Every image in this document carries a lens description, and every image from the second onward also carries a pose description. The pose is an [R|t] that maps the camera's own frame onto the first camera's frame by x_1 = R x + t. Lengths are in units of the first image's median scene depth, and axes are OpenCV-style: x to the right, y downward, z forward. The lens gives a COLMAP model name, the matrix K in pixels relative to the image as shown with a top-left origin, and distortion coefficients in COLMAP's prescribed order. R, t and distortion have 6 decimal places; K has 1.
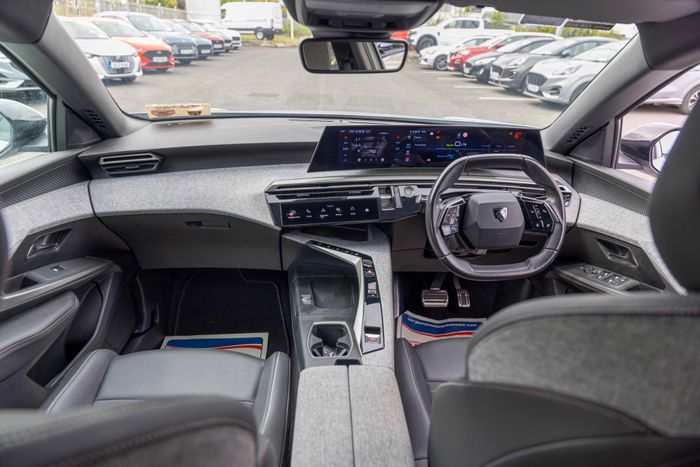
lens RADIAL K [[452.2, 0, 350.0], [0, 452.2, 233.5], [0, 0, 1]] dist [0.004301, -0.000192]
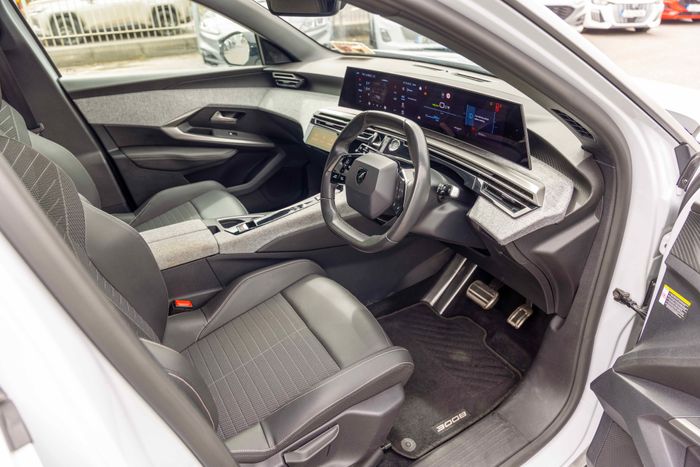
lens RADIAL K [[452.2, 0, 350.0], [0, 452.2, 233.5], [0, 0, 1]] dist [0.004301, -0.000192]
pose [[0.473338, 0.391818, -0.788942, 0.944204], [-0.315235, 0.911660, 0.263634, -0.148656], [0.822543, 0.123914, 0.555038, 0.410193]]
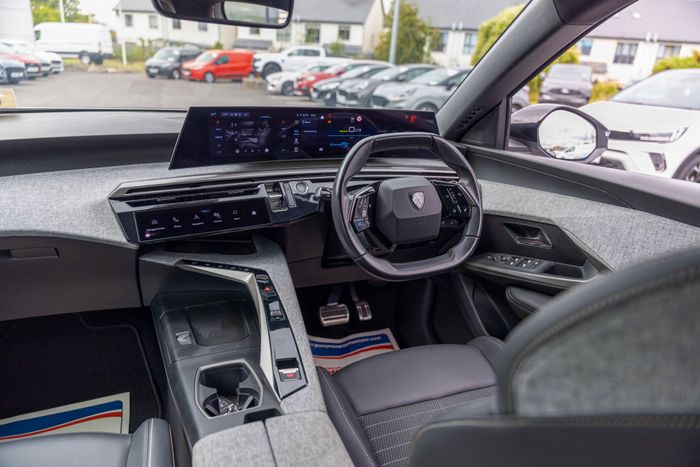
lens RADIAL K [[450.9, 0, 350.0], [0, 450.9, 233.5], [0, 0, 1]] dist [0.006840, -0.014988]
pose [[0.948810, -0.093084, 0.301820, -0.044176], [0.110277, 0.993080, -0.040398, 0.034216], [-0.295971, 0.071614, 0.952509, 0.196299]]
